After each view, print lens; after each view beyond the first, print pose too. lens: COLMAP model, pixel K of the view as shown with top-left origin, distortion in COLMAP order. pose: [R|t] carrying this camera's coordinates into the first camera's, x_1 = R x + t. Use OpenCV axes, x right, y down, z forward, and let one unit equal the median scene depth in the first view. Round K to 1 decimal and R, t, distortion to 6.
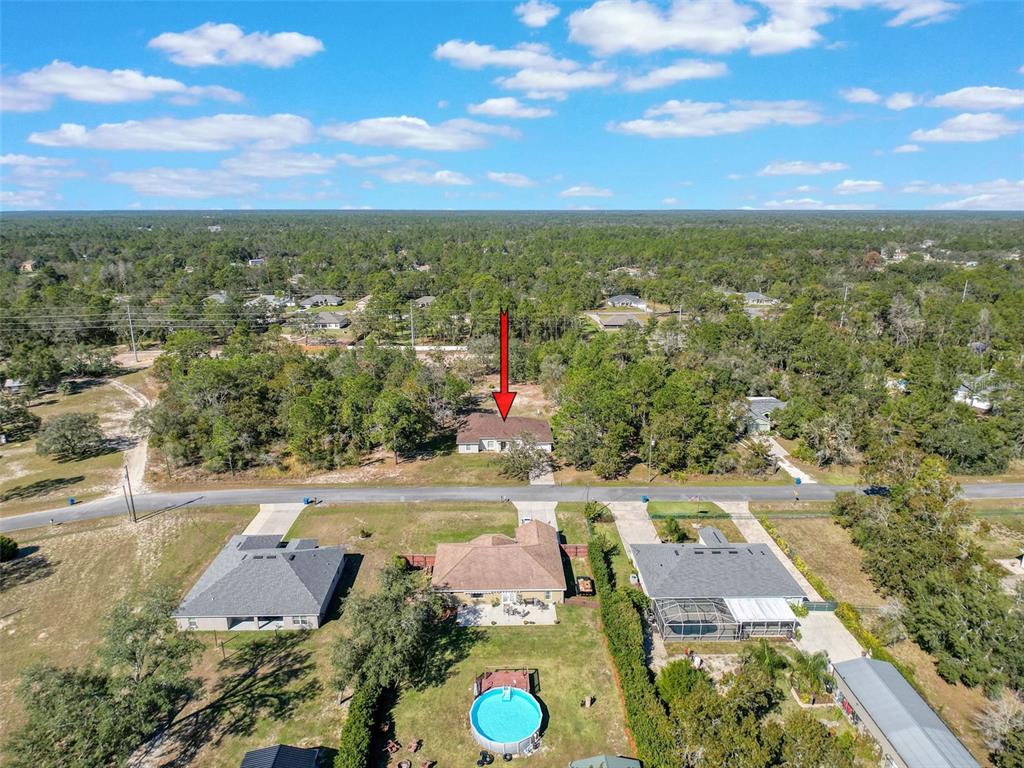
lens RADIAL K [[603.4, 0, 512.0], [0, 603.4, 384.0], [0, 0, 1]] dist [-0.004667, -0.003257]
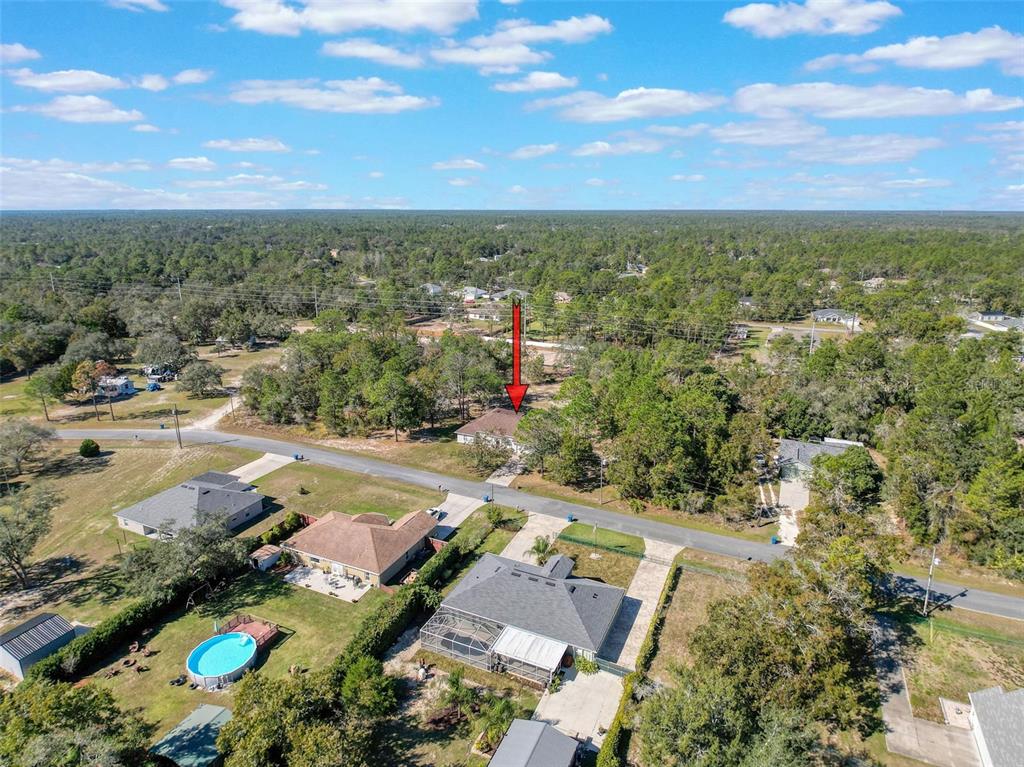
lens RADIAL K [[603.4, 0, 512.0], [0, 603.4, 383.5], [0, 0, 1]] dist [-0.004667, -0.003257]
pose [[0.898902, 0.123419, -0.420409, 0.536328], [-0.124393, 0.991912, 0.025224, -0.030273], [0.420122, 0.029622, 0.906984, 0.115496]]
